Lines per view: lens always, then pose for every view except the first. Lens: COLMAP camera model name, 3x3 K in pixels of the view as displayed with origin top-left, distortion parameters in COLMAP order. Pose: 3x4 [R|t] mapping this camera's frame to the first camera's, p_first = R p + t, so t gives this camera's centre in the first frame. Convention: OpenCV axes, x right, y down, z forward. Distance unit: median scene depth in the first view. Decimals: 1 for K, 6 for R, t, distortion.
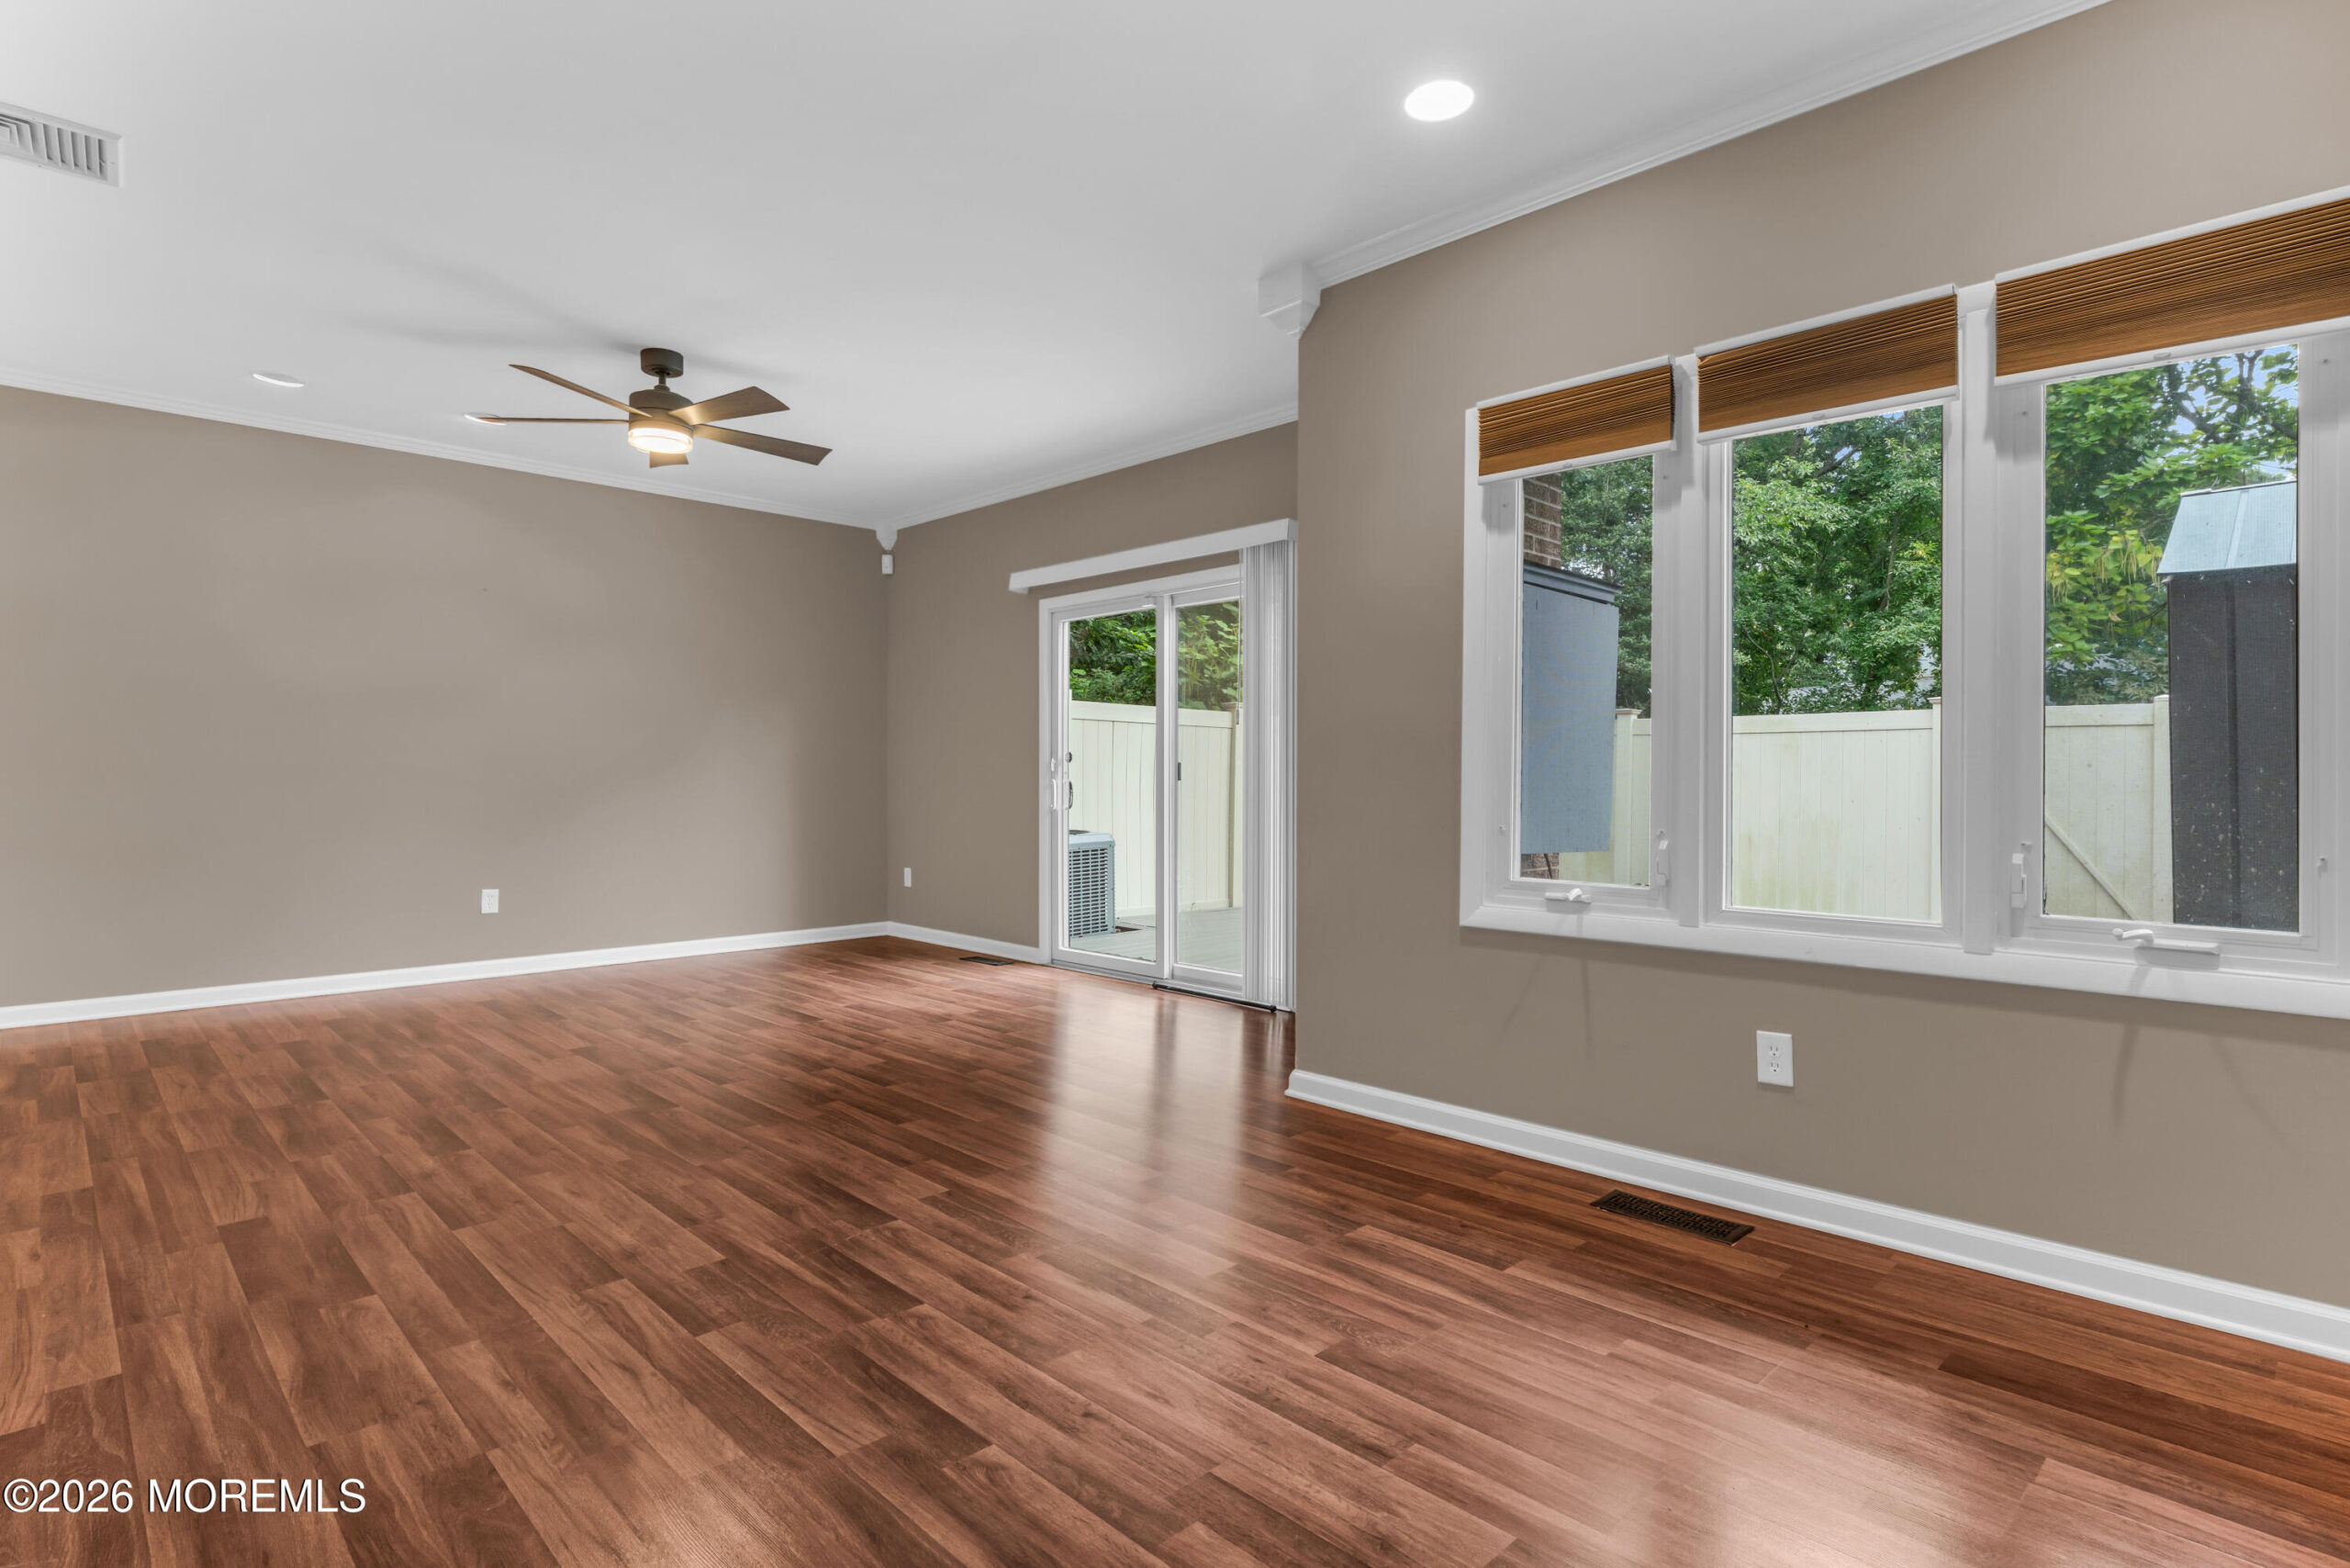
lens RADIAL K [[1171.4, 0, 1175.0], [0, 1171.4, 784.0], [0, 0, 1]] dist [-0.001639, 0.000492]
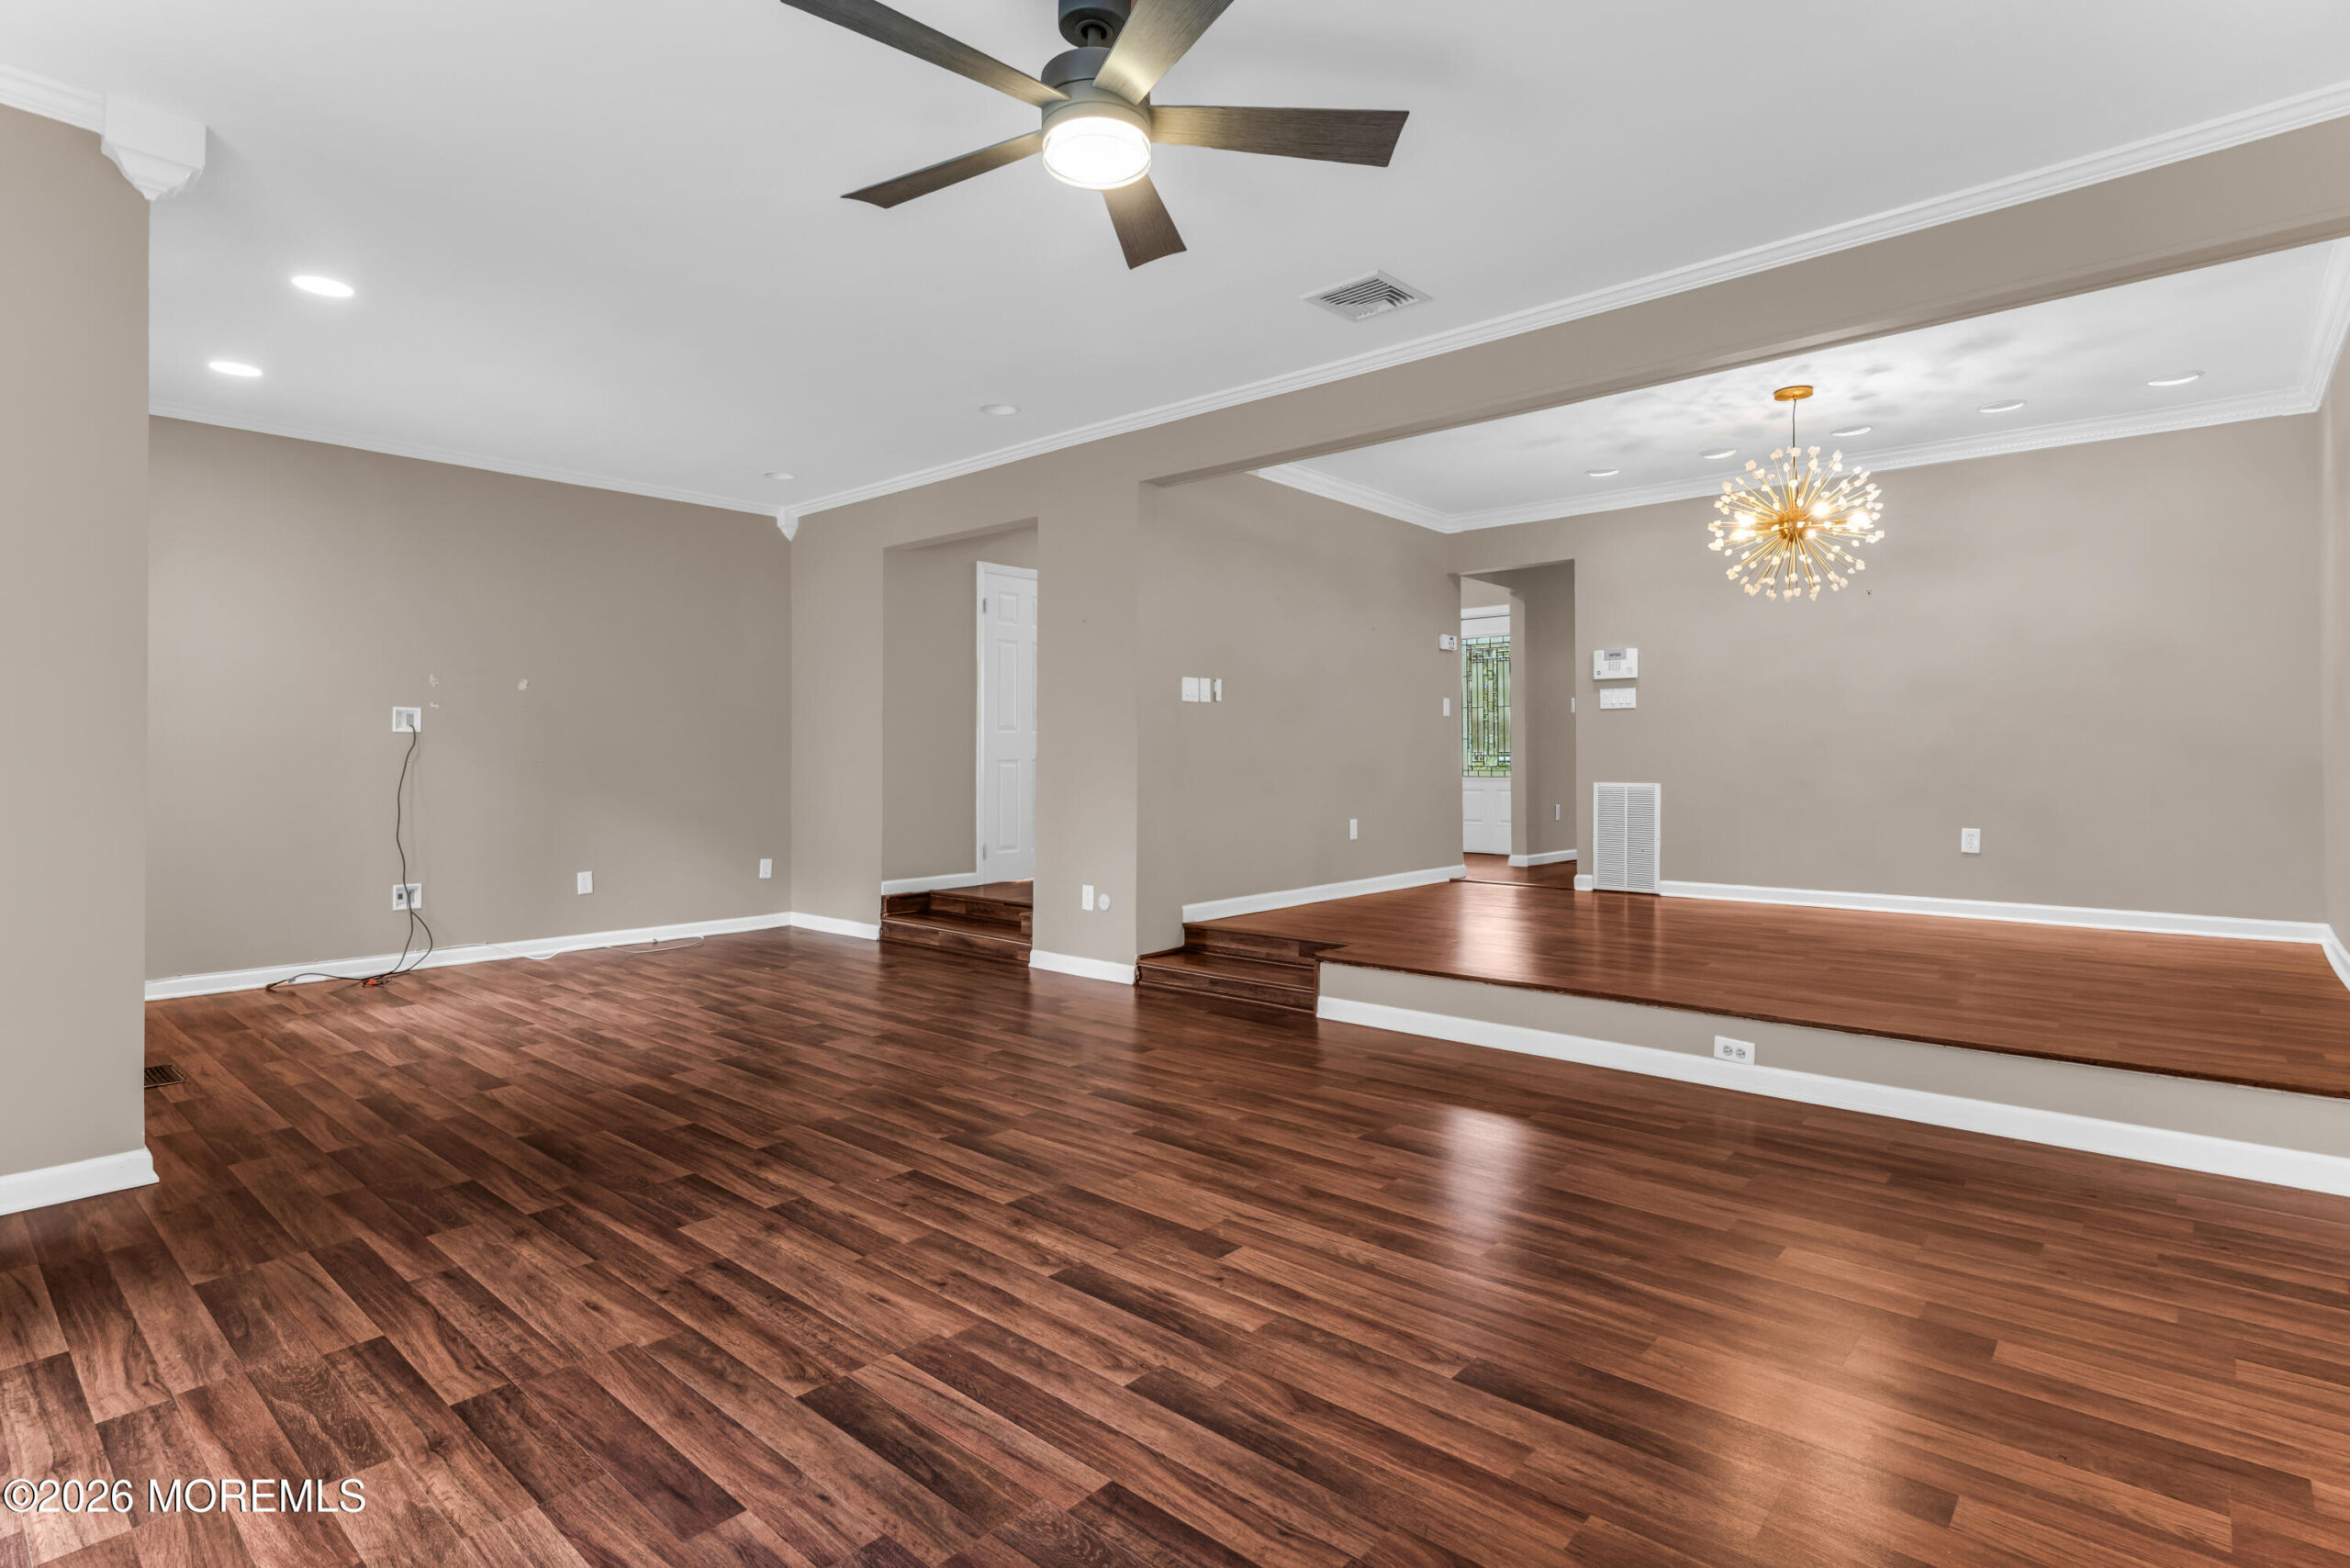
lens RADIAL K [[1158.3, 0, 1178.4], [0, 1158.3, 753.9], [0, 0, 1]] dist [-0.001225, -0.000327]
pose [[-0.997392, -0.001748, -0.072156, -0.409771], [-0.001766, 0.999998, 0.000177, -0.012707], [0.072156, 0.000304, -0.997393, 1.432820]]
